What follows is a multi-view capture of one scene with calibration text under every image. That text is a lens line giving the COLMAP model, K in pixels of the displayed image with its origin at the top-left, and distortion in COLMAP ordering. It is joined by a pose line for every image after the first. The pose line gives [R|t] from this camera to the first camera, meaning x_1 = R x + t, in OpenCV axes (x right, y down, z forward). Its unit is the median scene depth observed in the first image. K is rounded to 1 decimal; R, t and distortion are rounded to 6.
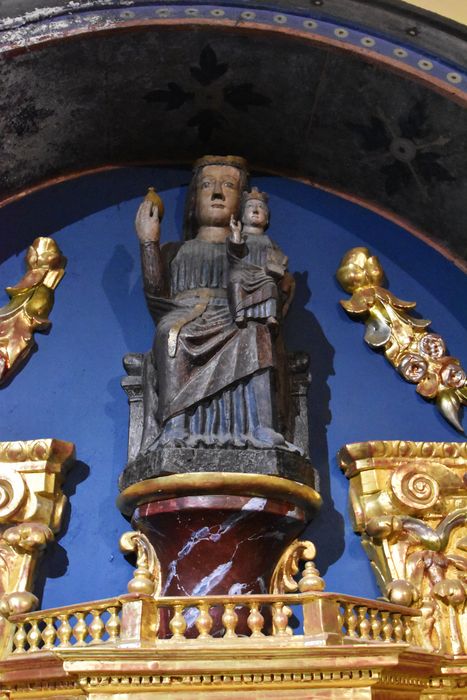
lens RADIAL K [[709.0, 0, 231.4], [0, 709.0, 348.4], [0, 0, 1]] dist [-0.081100, 0.000000]
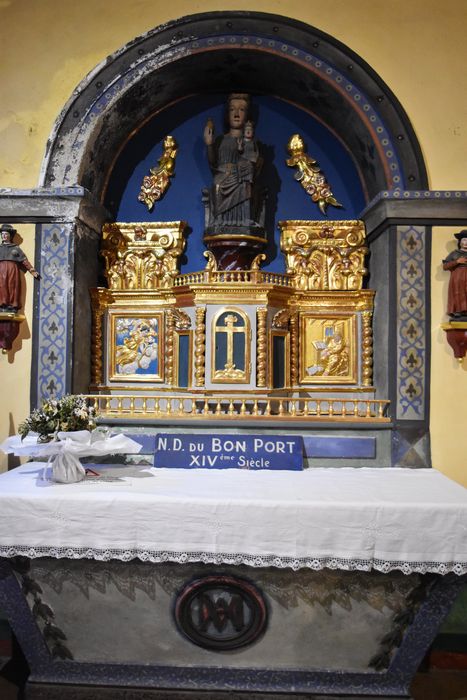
lens RADIAL K [[510.9, 0, 234.5], [0, 510.9, 347.7], [0, 0, 1]] dist [-0.027437, -0.003994]
pose [[0.993777, 0.029565, -0.107393, 0.231782], [0.024591, 0.882112, 0.470397, -0.416133], [0.108640, -0.470111, 0.875896, -1.158284]]
